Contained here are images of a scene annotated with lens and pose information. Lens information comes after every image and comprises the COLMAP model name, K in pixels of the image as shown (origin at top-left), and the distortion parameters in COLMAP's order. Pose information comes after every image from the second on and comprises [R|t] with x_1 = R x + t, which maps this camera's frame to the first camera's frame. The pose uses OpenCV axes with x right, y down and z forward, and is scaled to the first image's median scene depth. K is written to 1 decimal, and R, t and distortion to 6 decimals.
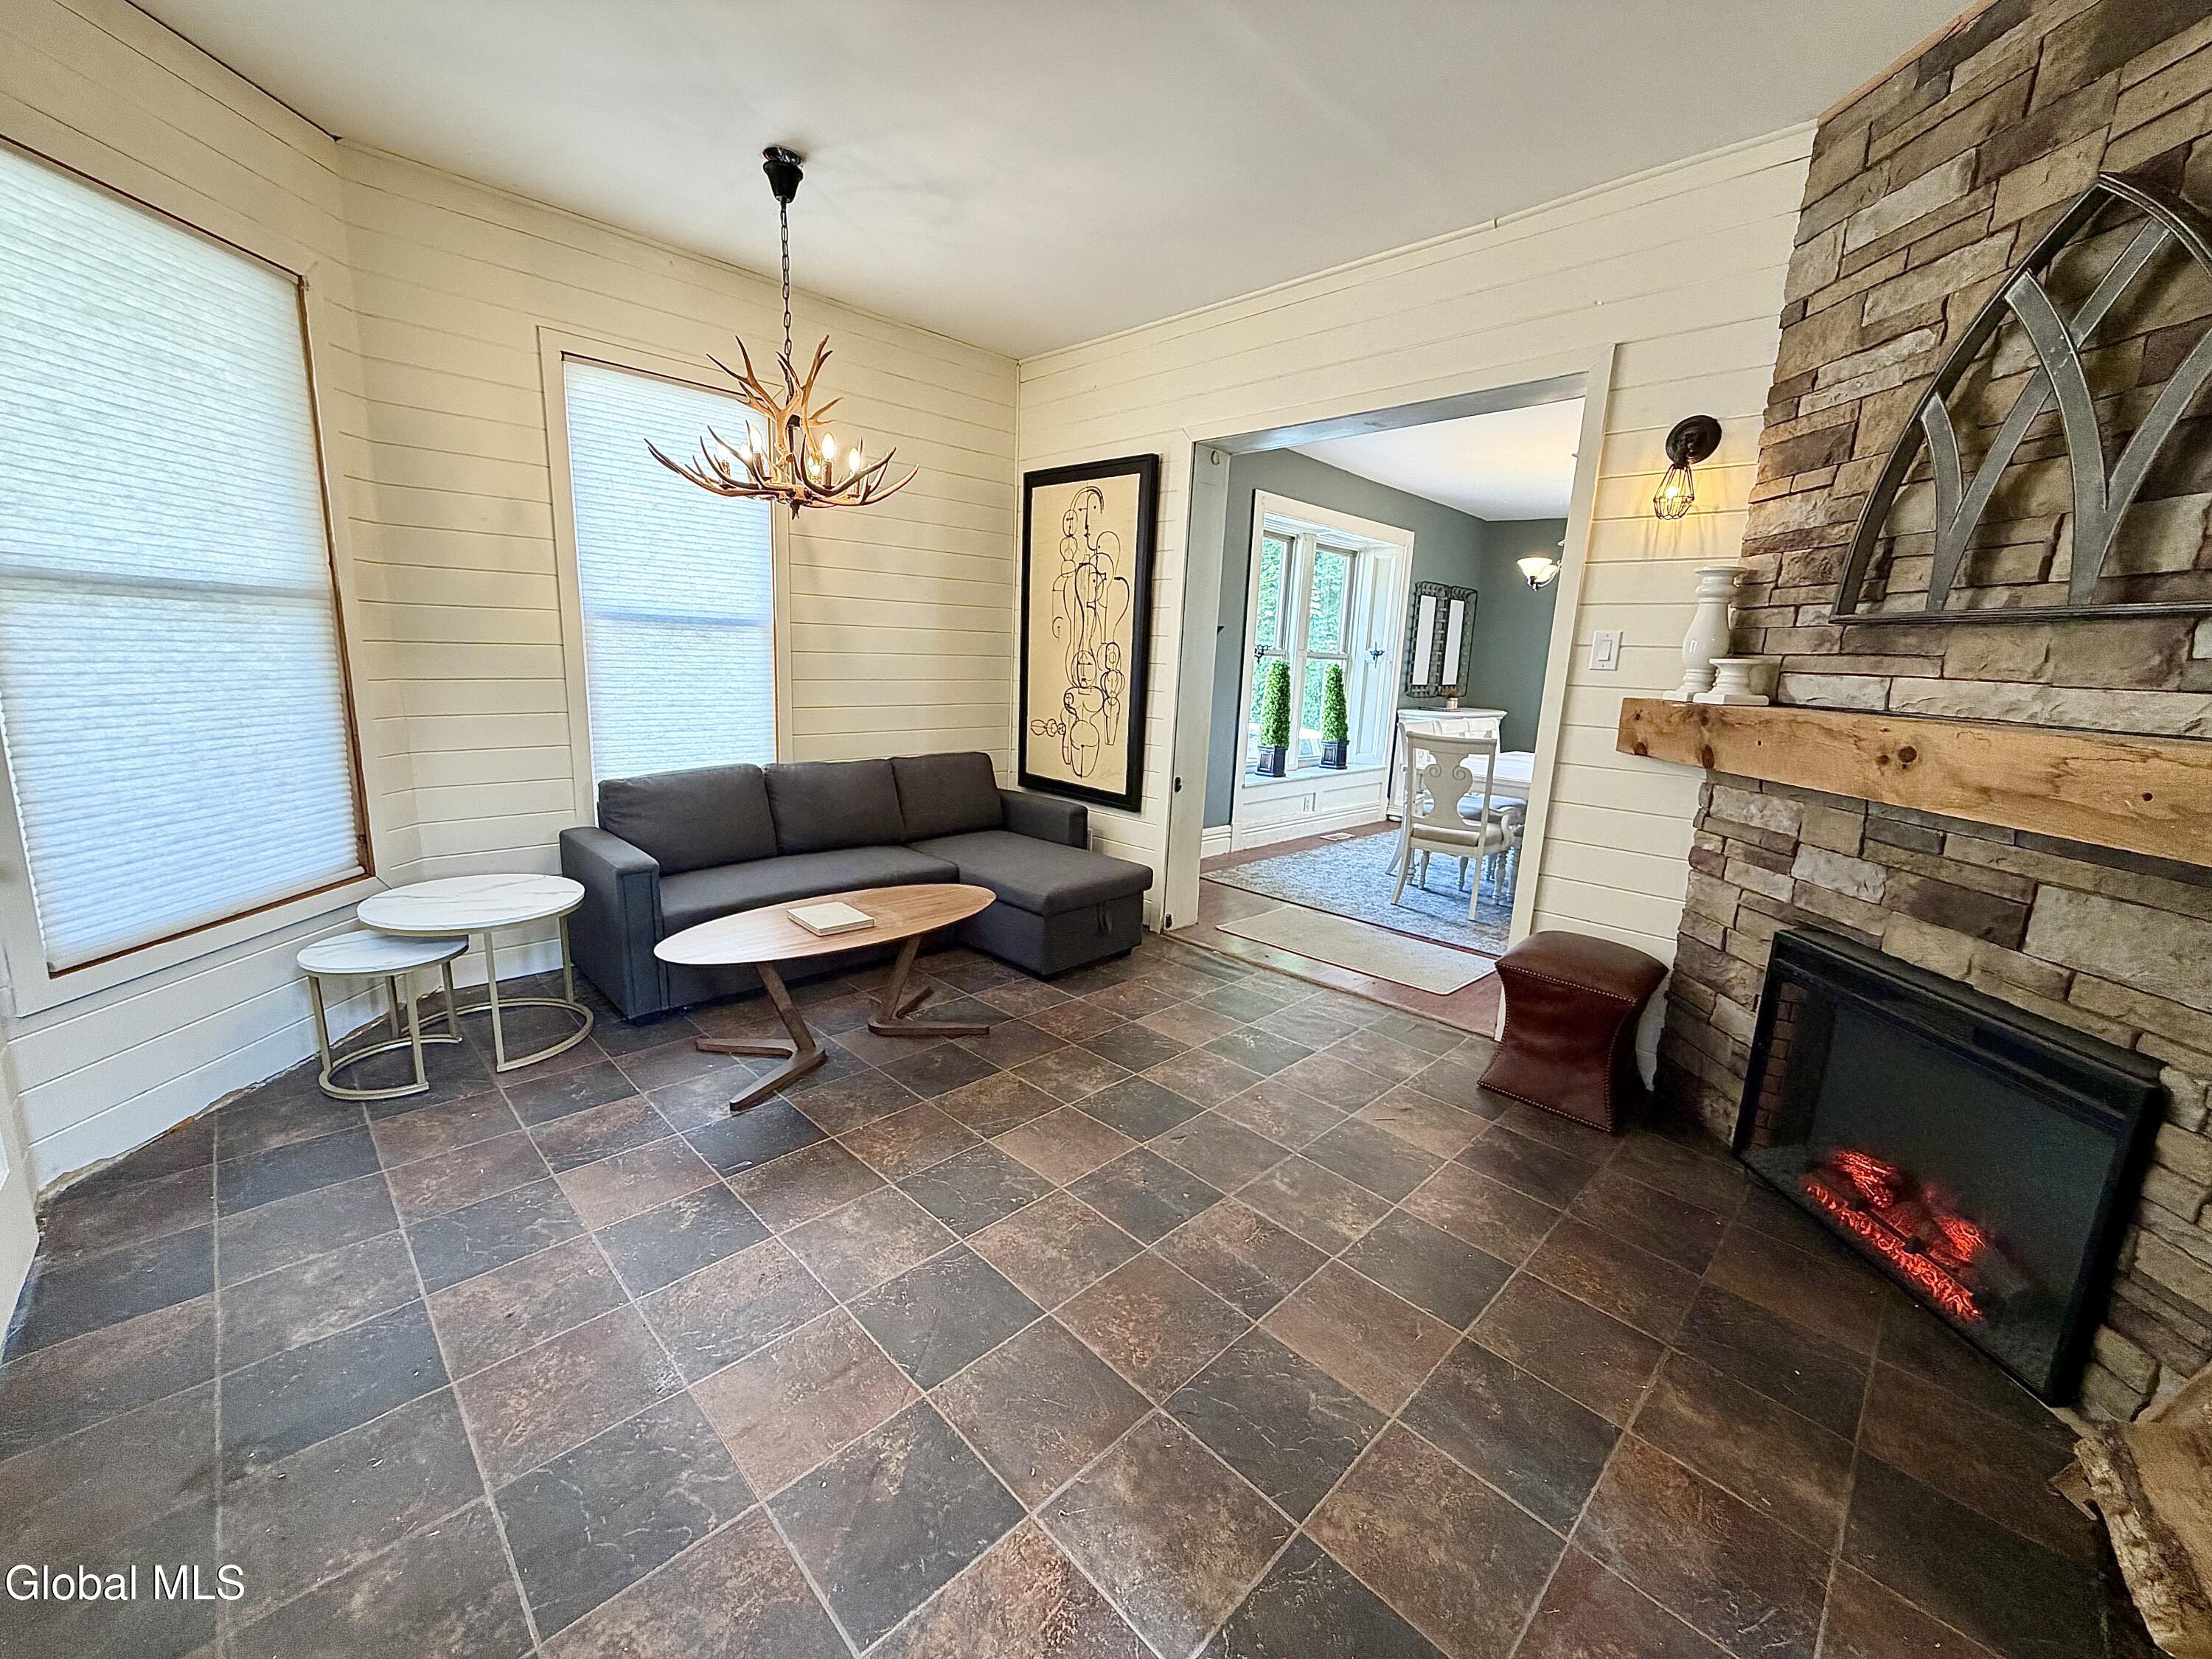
lens RADIAL K [[890.7, 0, 1106.0], [0, 890.7, 829.5], [0, 0, 1]] dist [-0.000635, -0.000012]
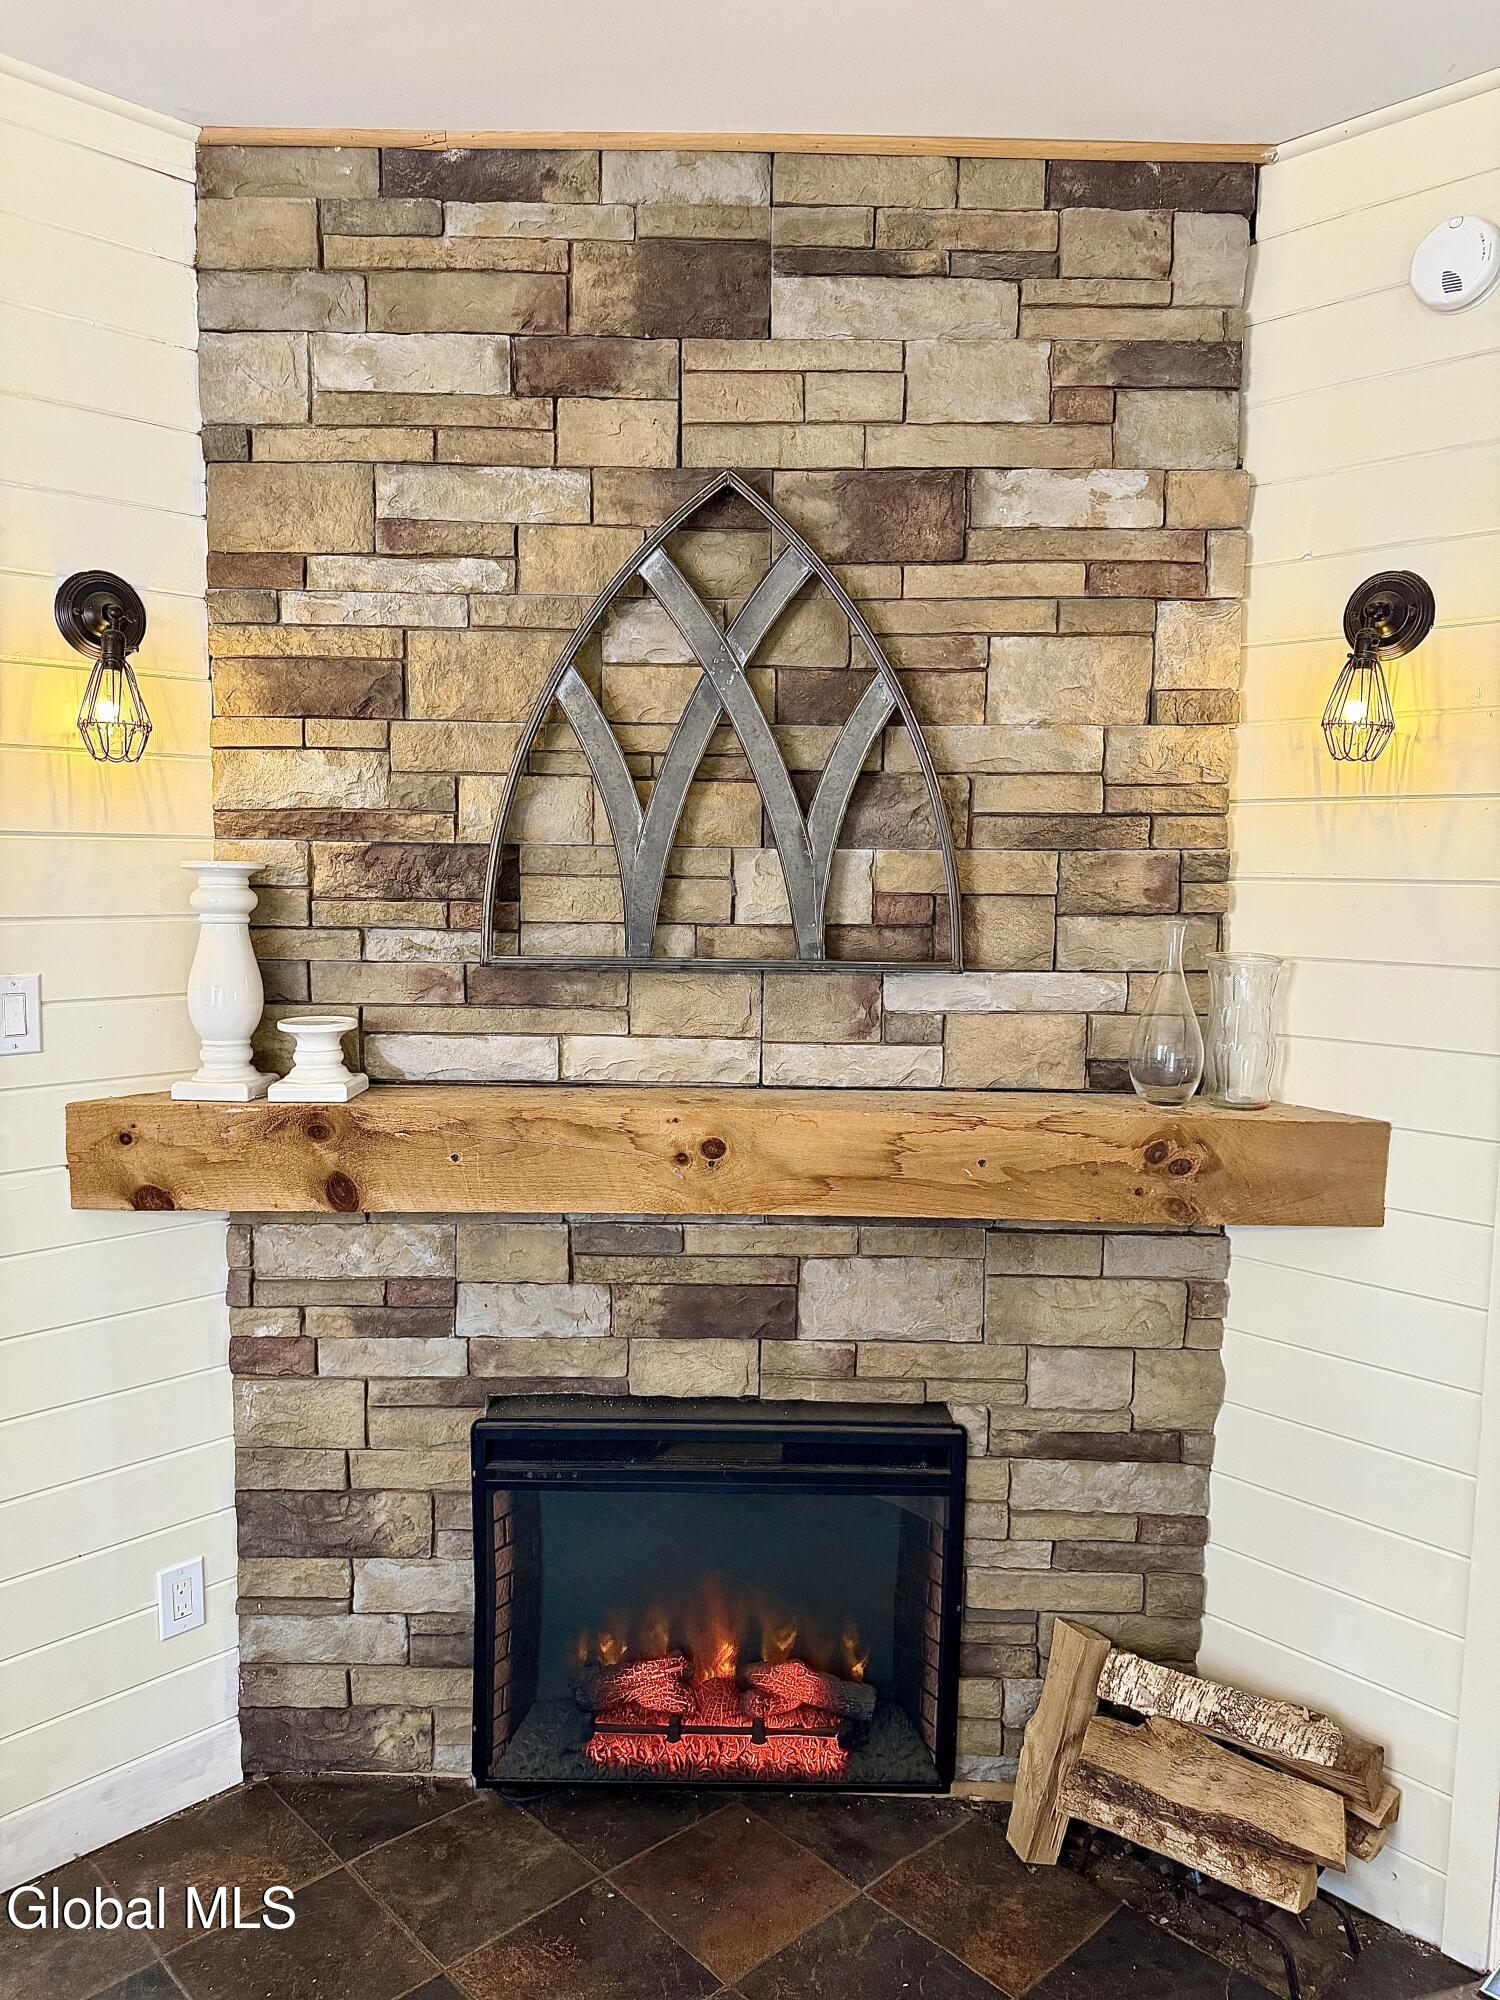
lens RADIAL K [[1441.0, 0, 750.0], [0, 1441.0, 1000.0], [0, 0, 1]] dist [0.117693, -0.193986]
pose [[0.010282, -0.137697, 0.990421, -0.291987], [0.183552, 0.973903, 0.133495, -0.337155], [-0.982956, 0.180422, 0.035289, 0.819624]]
